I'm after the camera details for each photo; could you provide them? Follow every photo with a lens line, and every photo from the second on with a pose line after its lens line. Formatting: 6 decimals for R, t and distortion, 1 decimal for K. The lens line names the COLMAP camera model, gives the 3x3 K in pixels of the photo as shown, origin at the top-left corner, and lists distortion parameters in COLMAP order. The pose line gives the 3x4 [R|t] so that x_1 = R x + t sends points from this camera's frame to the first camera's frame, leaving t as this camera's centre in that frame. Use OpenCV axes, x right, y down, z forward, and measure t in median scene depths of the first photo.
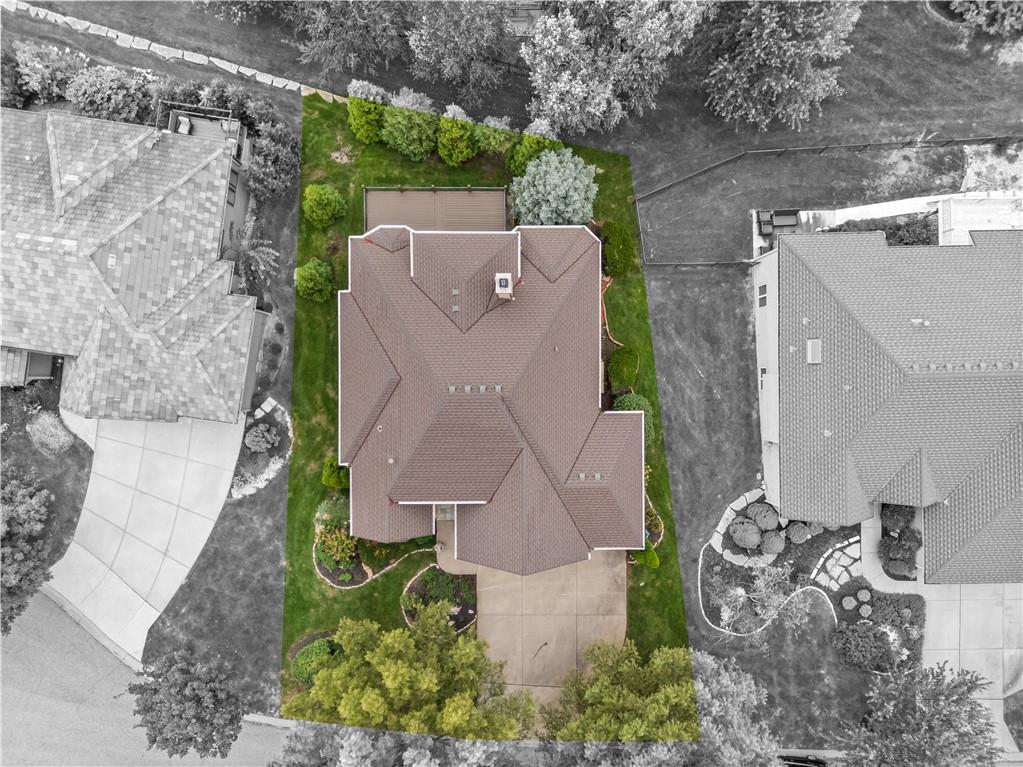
lens RADIAL K [[746.2, 0, 511.5], [0, 746.2, 383.5], [0, 0, 1]] dist [0.000699, -0.002378]
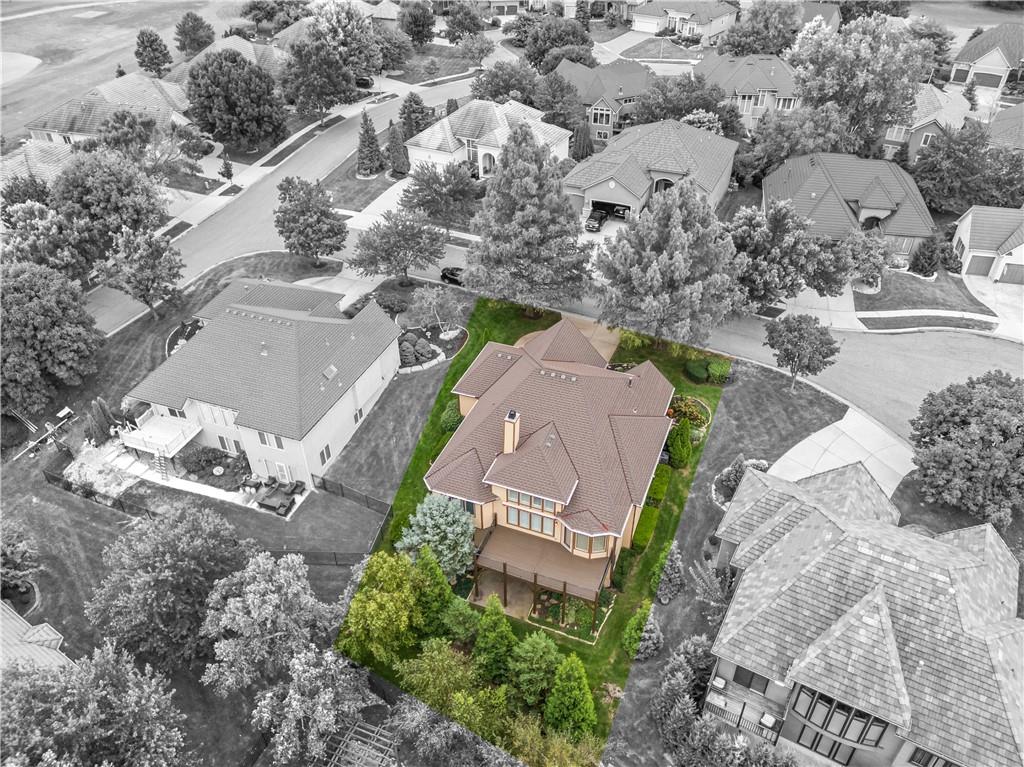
lens RADIAL K [[746.9, 0, 512.0], [0, 746.9, 383.5], [0, 0, 1]] dist [0.000699, -0.002378]
pose [[-0.928579, -0.224964, 0.295180, -0.312542], [0.371126, -0.567972, 0.734625, -0.863831], [0.002390, 0.791707, 0.610897, 0.110160]]
